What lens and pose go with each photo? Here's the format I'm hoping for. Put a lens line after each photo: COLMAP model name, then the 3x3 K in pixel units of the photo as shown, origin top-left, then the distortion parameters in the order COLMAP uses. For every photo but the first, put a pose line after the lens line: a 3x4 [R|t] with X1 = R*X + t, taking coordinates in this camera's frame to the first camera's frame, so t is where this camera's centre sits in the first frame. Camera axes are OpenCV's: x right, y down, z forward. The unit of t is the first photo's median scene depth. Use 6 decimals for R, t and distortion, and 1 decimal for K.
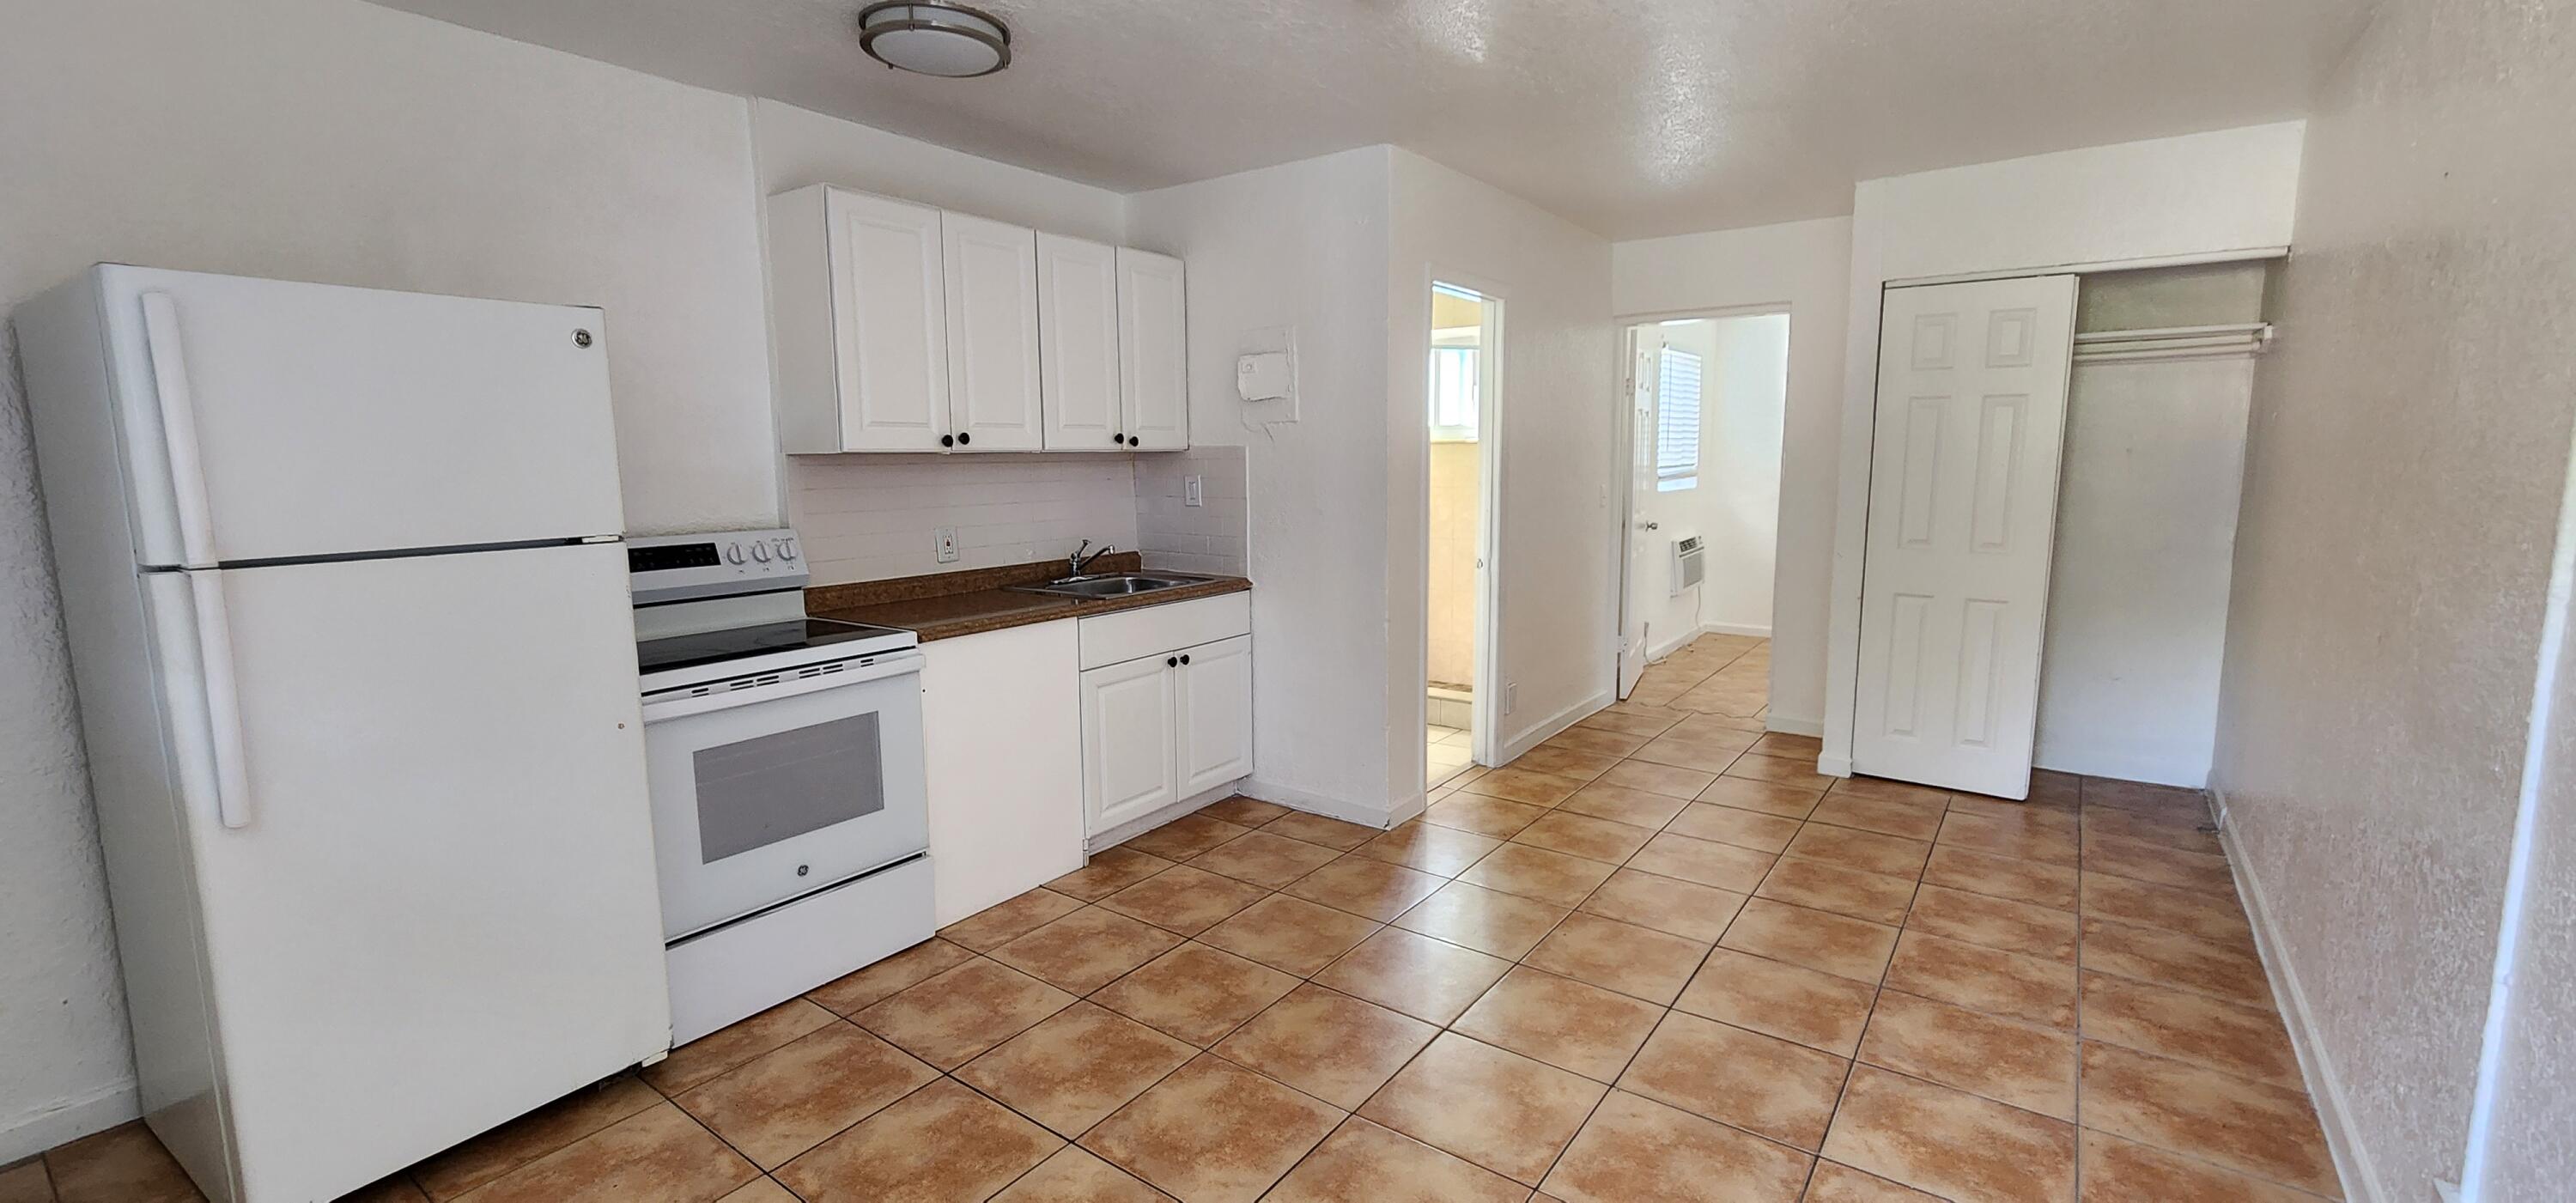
lens RADIAL K [[1058.4, 0, 1299.5], [0, 1058.4, 598.2], [0, 0, 1]] dist [0.003076, -0.000674]
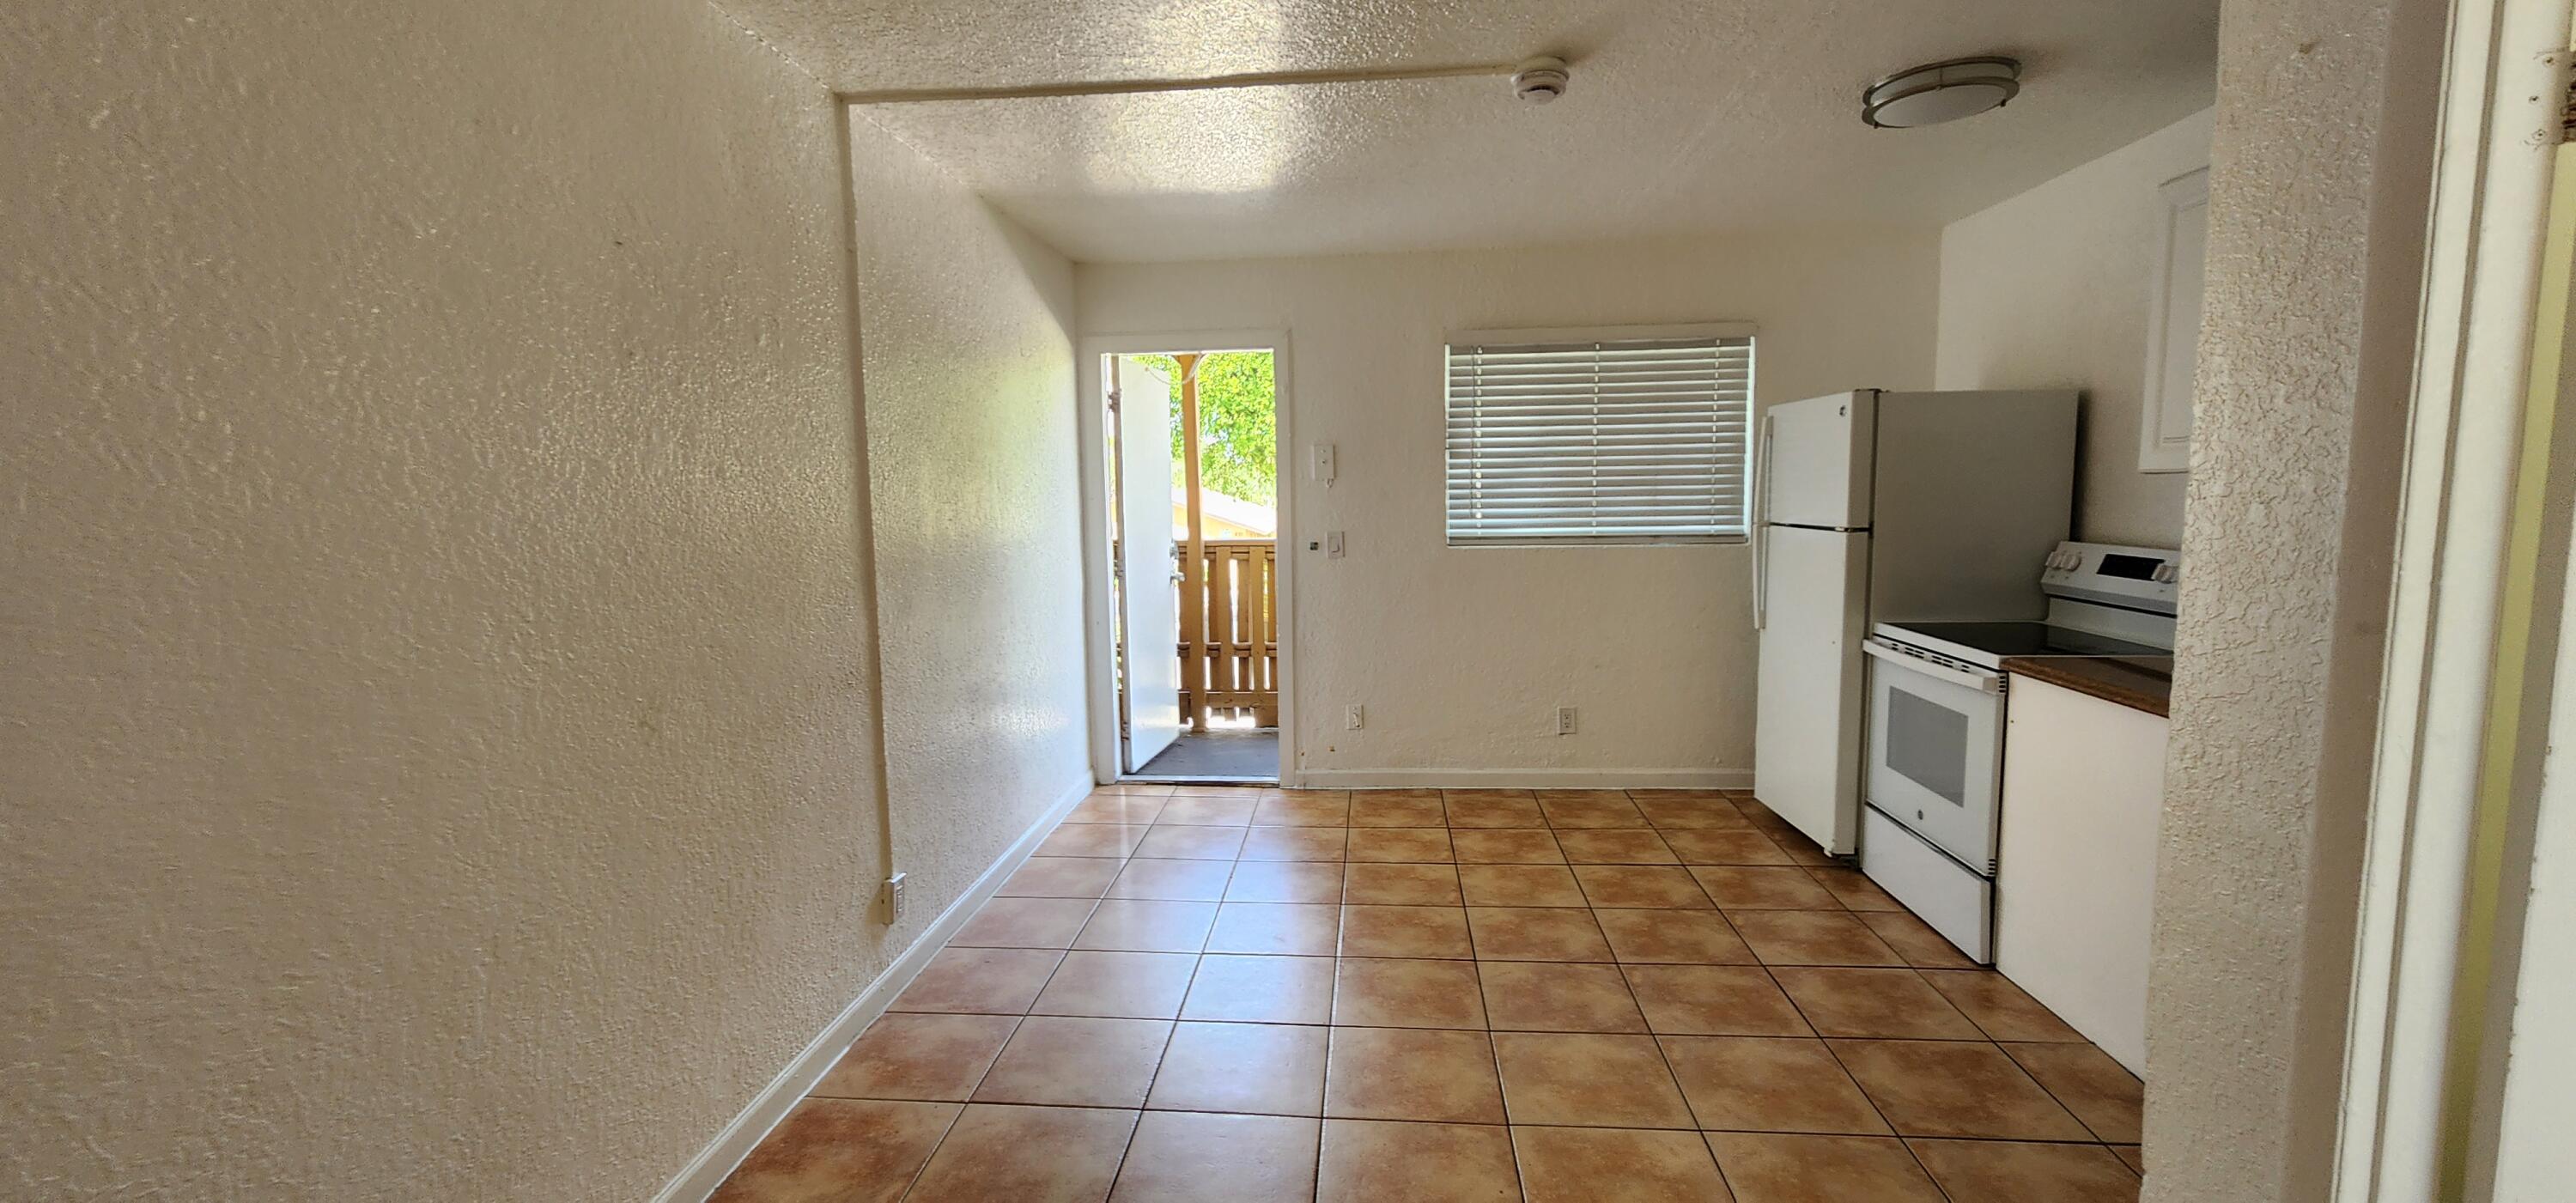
lens RADIAL K [[1058.4, 0, 1283.5], [0, 1058.4, 603.0], [0, 0, 1]] dist [0.003076, -0.000674]
pose [[-0.854738, 0.083641, -0.512276, 0.785706], [-0.044072, 0.971673, 0.232183, -0.239721], [0.517185, 0.221033, -0.826840, 1.596269]]
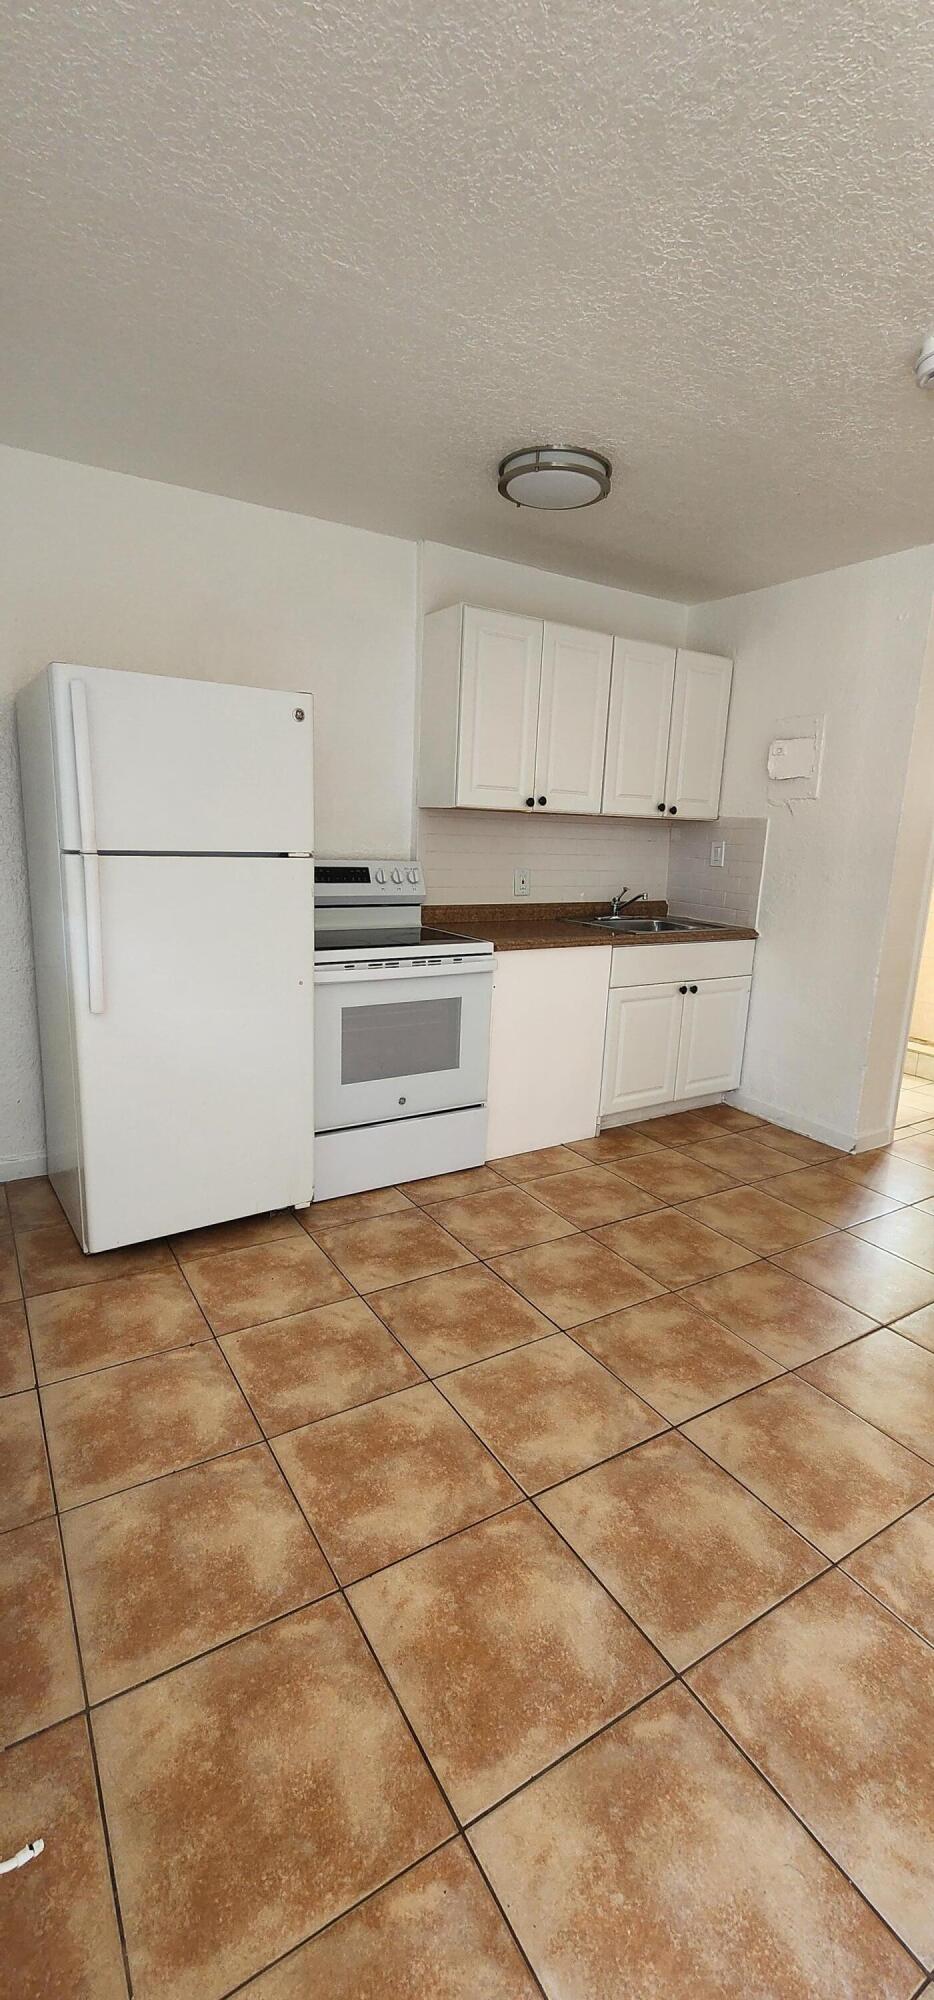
lens RADIAL K [[821.7, 0, 477.5], [0, 821.7, 1000.1], [0, 0, 1]] dist [0.003076, -0.000674]
pose [[0.926792, 0.123517, -0.354683, 0.000105], [-0.098531, 0.991259, 0.087739, 0.016619], [0.362420, -0.046369, 0.930861, 0.015325]]
